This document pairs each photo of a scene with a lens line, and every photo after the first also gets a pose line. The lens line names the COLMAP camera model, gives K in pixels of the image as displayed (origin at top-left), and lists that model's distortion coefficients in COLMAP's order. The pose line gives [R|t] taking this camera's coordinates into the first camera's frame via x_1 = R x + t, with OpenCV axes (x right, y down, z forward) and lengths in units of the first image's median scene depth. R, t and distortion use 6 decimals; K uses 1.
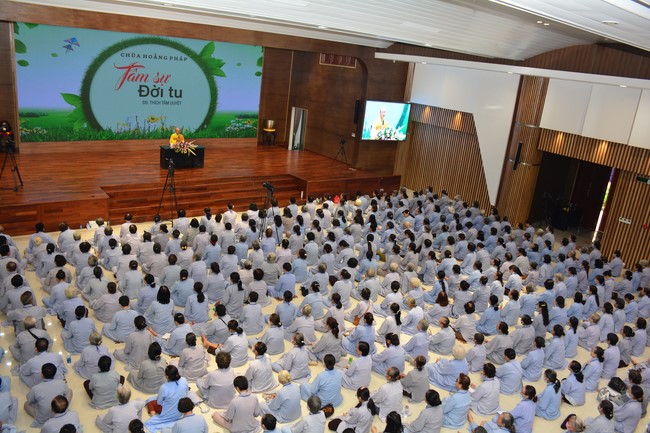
lens RADIAL K [[502.4, 0, 330.0], [0, 502.4, 216.6], [0, 0, 1]] dist [-0.156214, 0.098937]
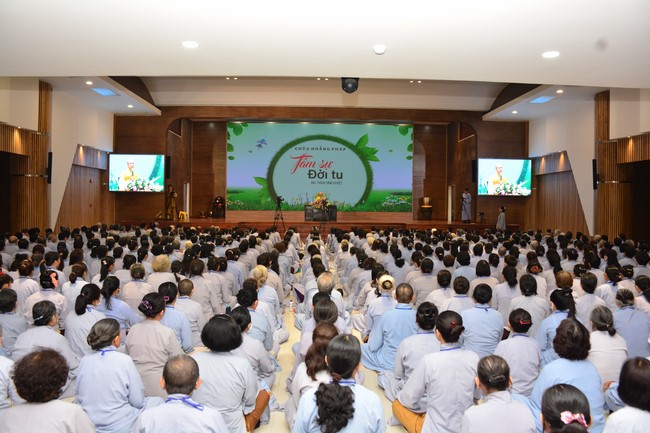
lens RADIAL K [[502.4, 0, 330.0], [0, 502.4, 216.6], [0, 0, 1]] dist [-0.156214, 0.098937]
pose [[0.808019, -0.089874, -0.582261, 0.426184], [-0.099073, 0.953495, -0.284662, 0.227997], [0.580766, 0.287699, 0.761538, 0.017036]]
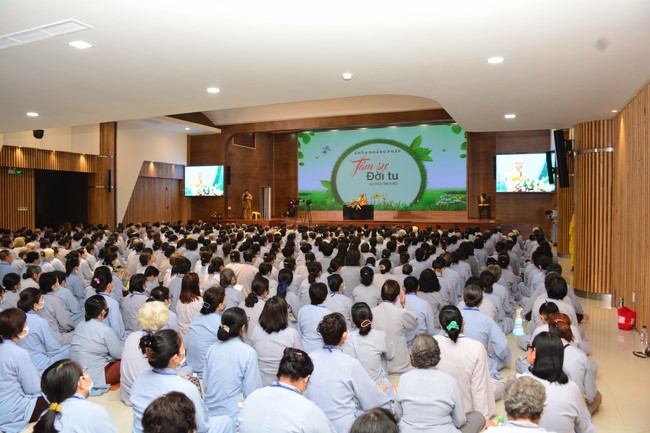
lens RADIAL K [[502.4, 0, 330.0], [0, 502.4, 216.6], [0, 0, 1]] dist [-0.156214, 0.098937]
pose [[0.489391, -0.092973, -0.867095, 0.783970], [-0.206548, 0.953651, -0.218831, 0.191168], [0.847251, 0.286191, 0.447504, 0.266980]]
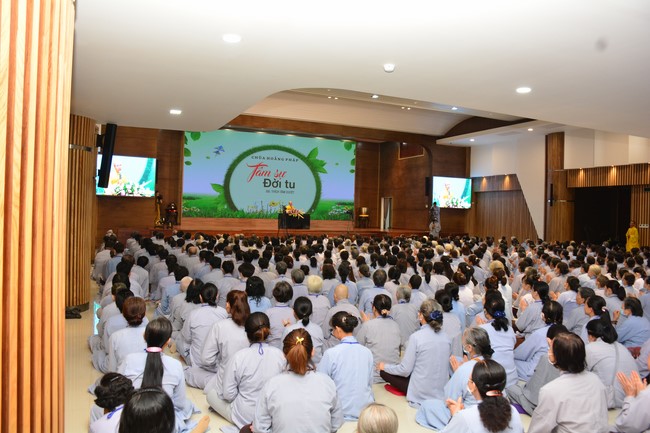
lens RADIAL K [[502.4, 0, 330.0], [0, 502.4, 216.6], [0, 0, 1]] dist [-0.156214, 0.098937]
pose [[0.970678, -0.084010, -0.225228, 0.094603], [0.009609, 0.949756, -0.312844, 0.262431], [0.240193, 0.301506, 0.922714, -0.217890]]
